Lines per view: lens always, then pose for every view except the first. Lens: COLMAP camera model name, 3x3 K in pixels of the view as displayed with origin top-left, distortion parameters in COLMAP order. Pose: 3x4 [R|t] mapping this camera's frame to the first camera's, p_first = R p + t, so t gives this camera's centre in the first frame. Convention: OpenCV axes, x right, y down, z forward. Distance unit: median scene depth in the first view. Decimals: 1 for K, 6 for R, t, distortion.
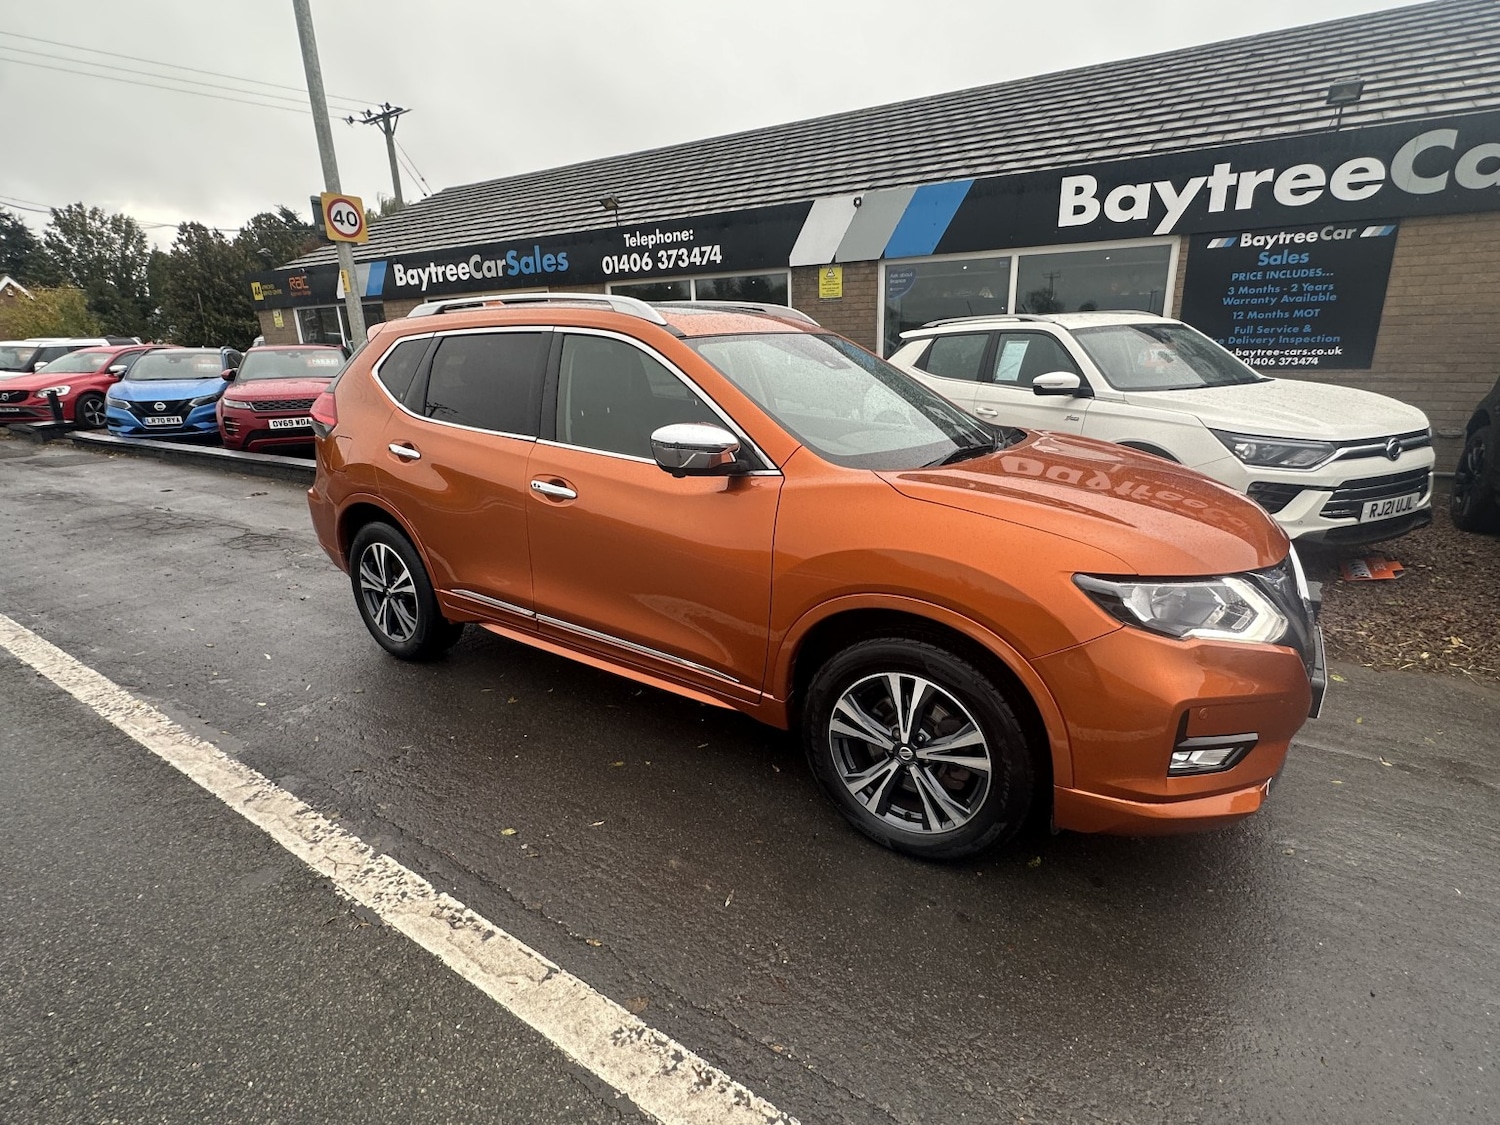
lens RADIAL K [[762.6, 0, 750.0], [0, 762.6, 562.5], [0, 0, 1]] dist [-0.000545, -0.001028]
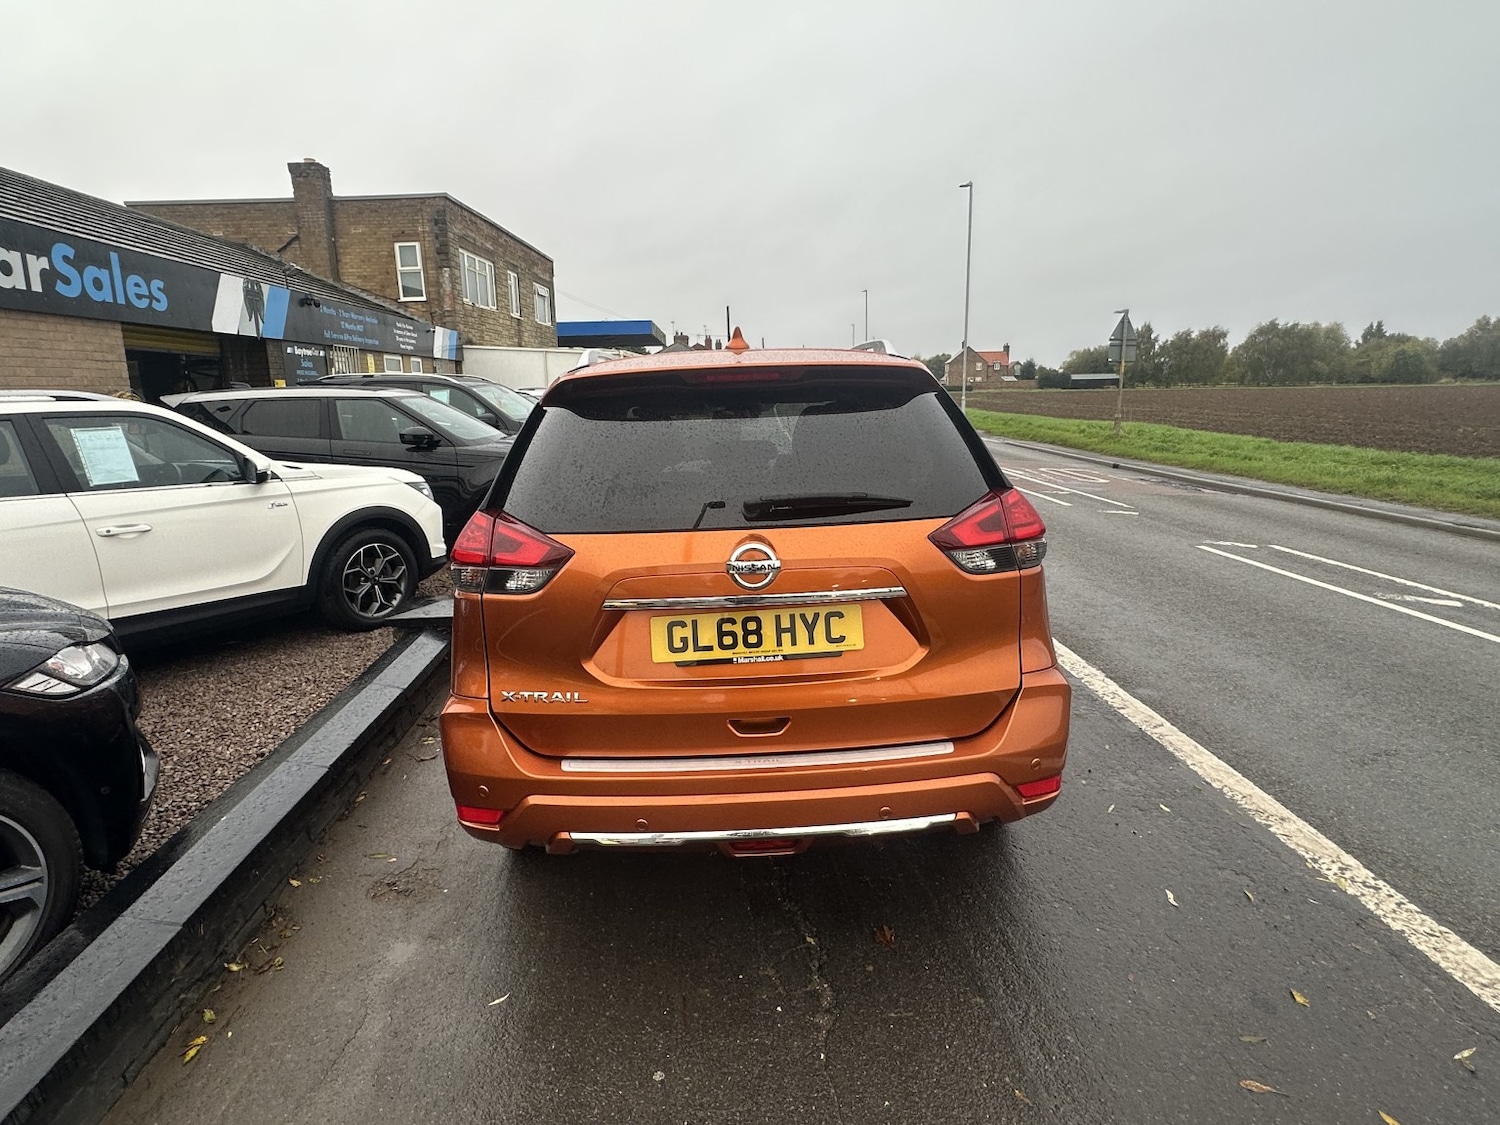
lens RADIAL K [[851.7, 0, 750.0], [0, 851.7, 562.5], [0, 0, 1]] dist [-0.001109, 0.000535]
pose [[-0.601264, -0.125183, 0.789183, -0.493532], [0.265395, 0.900297, 0.345008, -0.228741], [-0.753689, 0.416887, -0.508093, 0.786619]]
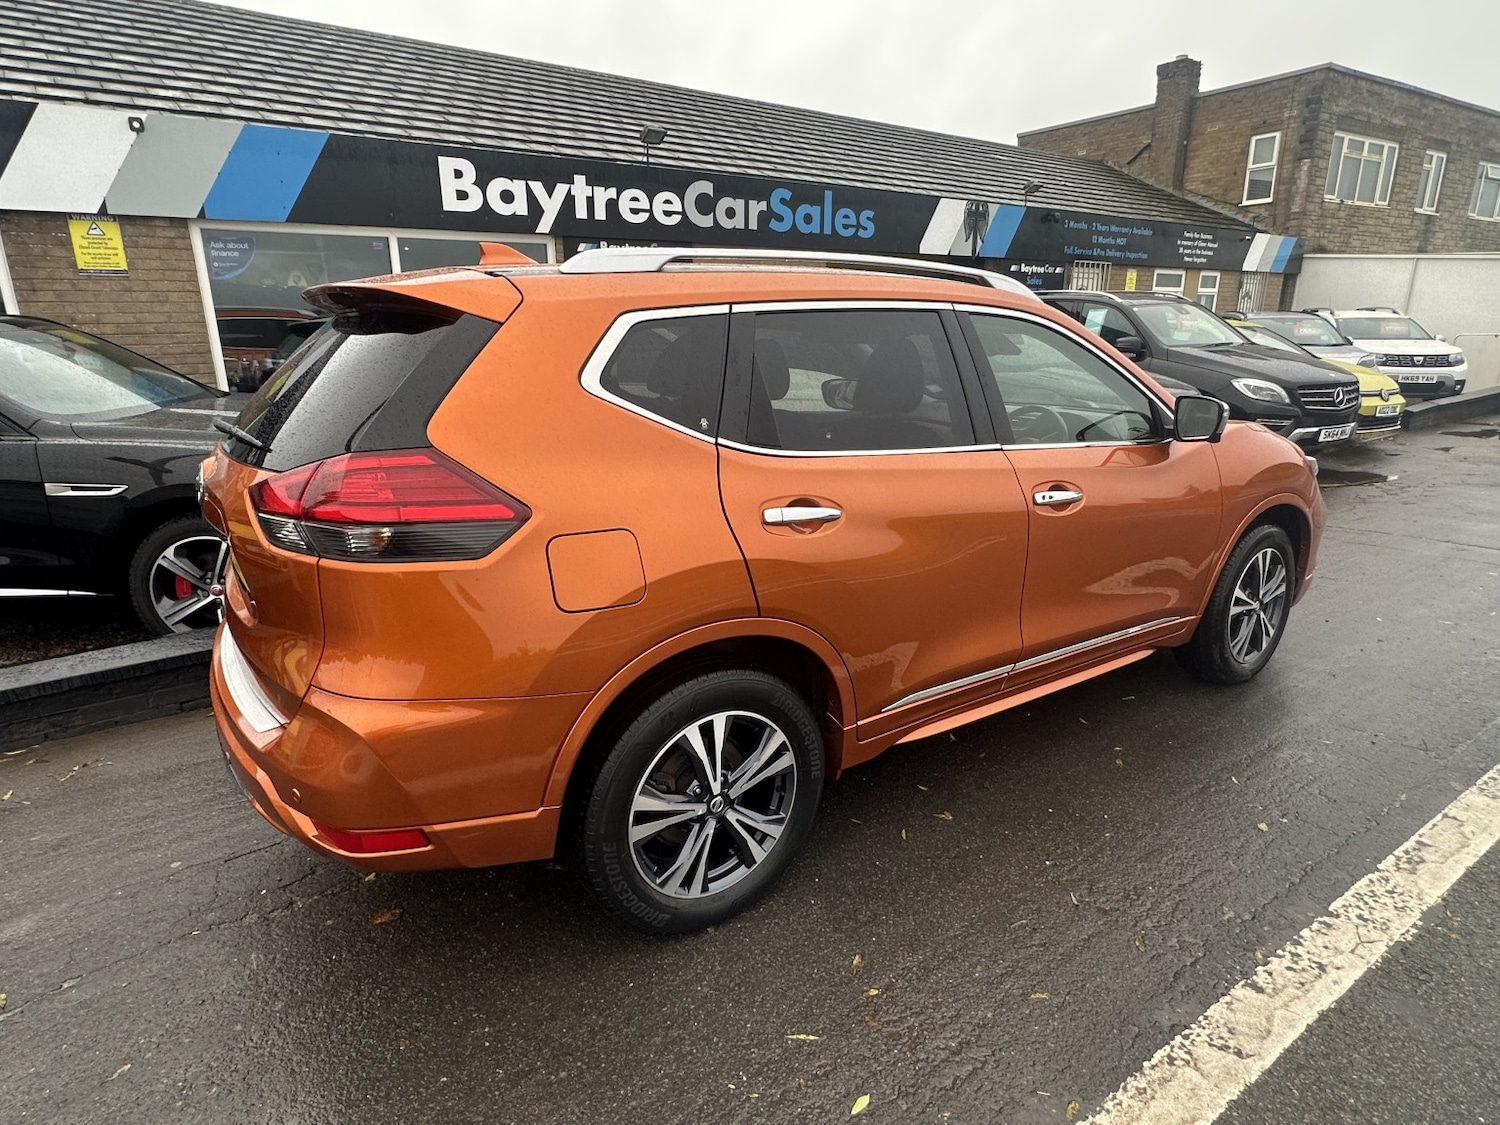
lens RADIAL K [[852.1, 0, 748.3], [0, 852.1, 568.7], [0, 0, 1]] dist [-0.000781, -0.000073]
pose [[0.349623, -0.244125, 0.904526, -0.484312], [0.268788, 0.951006, 0.152776, -0.099620], [-0.897506, 0.189712, 0.398111, 0.368909]]
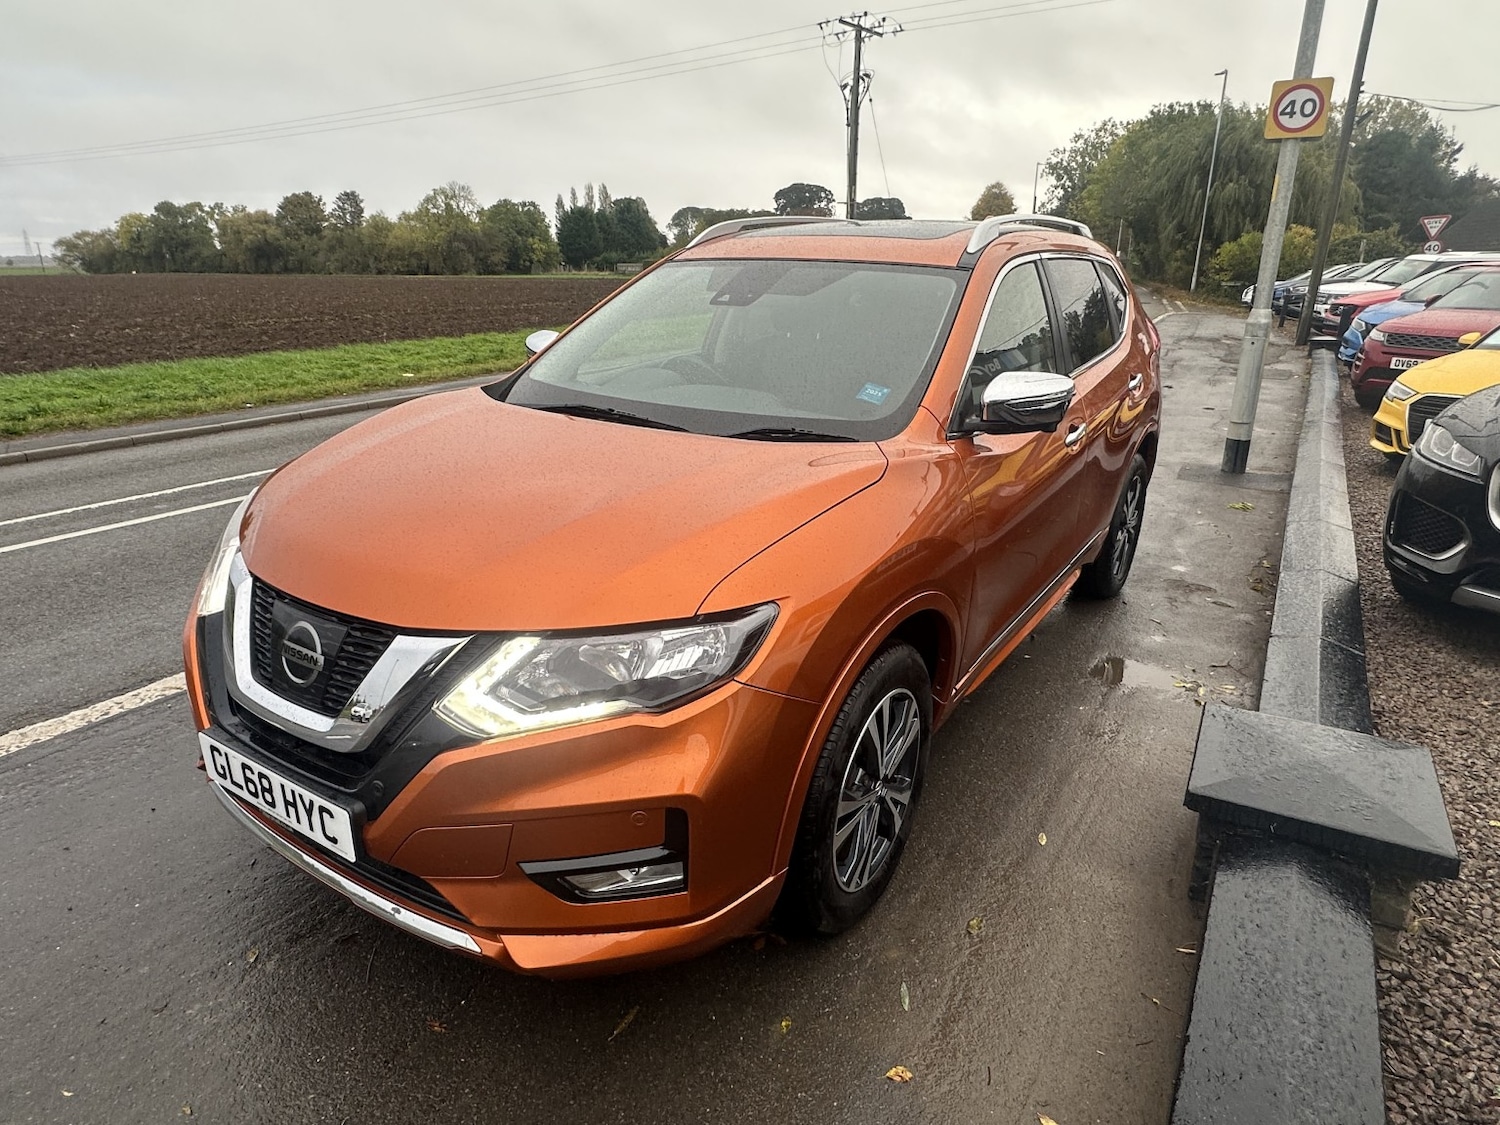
lens RADIAL K [[893.0, 0, 751.1], [0, 893.0, 556.5], [0, 0, 1]] dist [-0.000778, 0.003316]
pose [[0.027236, 0.335116, -0.941783, 0.450109], [-0.293068, 0.903410, 0.312987, -0.128801], [0.955703, 0.267482, 0.122817, 0.396474]]
